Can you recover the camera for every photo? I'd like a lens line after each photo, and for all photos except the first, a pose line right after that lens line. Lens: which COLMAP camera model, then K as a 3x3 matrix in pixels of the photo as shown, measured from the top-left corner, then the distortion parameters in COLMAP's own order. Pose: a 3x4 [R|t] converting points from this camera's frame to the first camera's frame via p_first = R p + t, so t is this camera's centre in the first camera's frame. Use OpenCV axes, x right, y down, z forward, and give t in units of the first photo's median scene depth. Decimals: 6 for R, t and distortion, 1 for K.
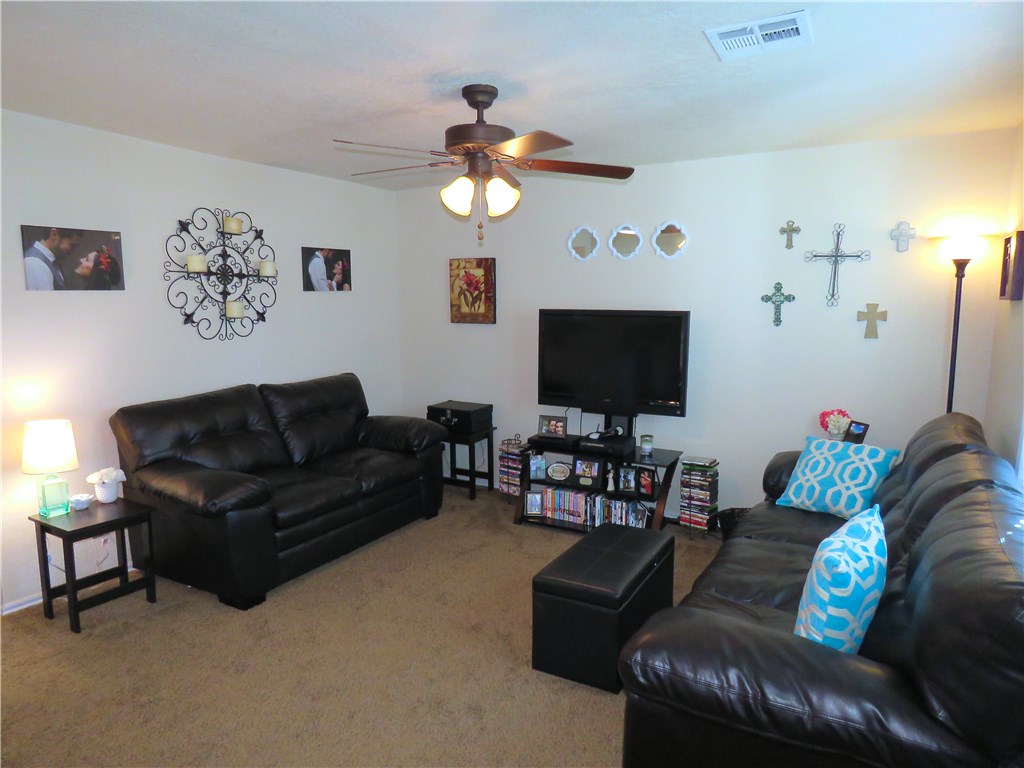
lens RADIAL K [[655.7, 0, 512.5], [0, 655.7, 387.4], [0, 0, 1]] dist [-0.006801, 0.001446]
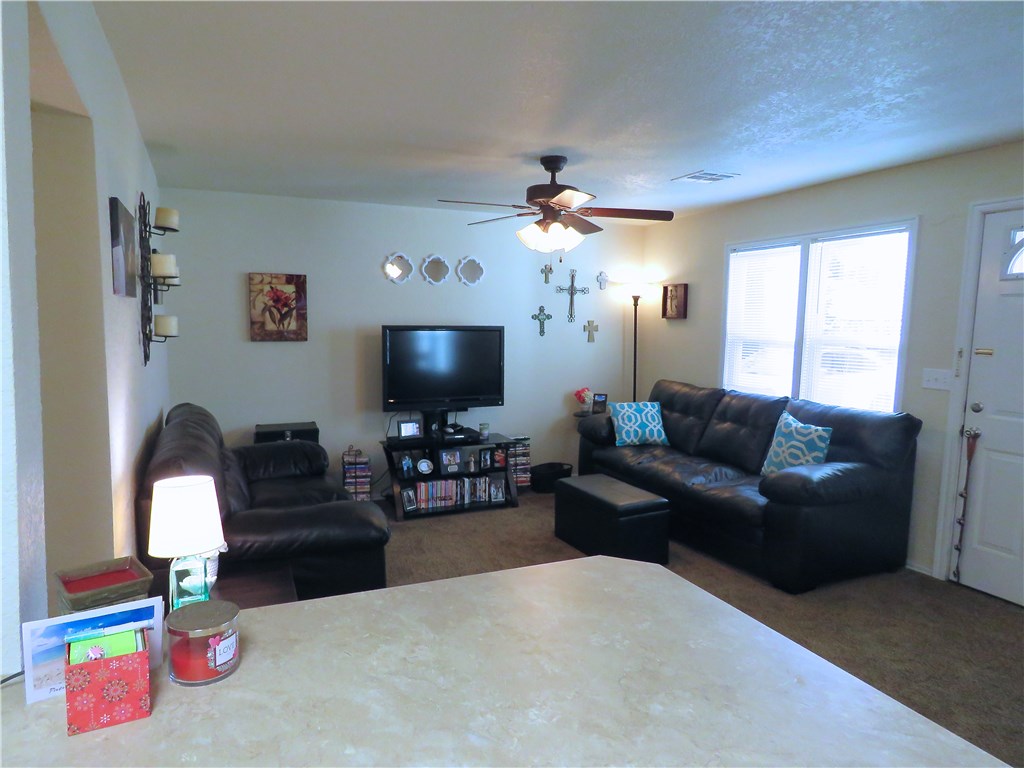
lens RADIAL K [[655.7, 0, 510.1], [0, 655.7, 382.5], [0, 0, 1]] dist [-0.006801, 0.001446]
pose [[0.575623, -0.074549, 0.814310, -0.804492], [0.105422, 0.994291, 0.016505, -0.021780], [-0.810891, 0.076345, 0.580196, 0.214914]]
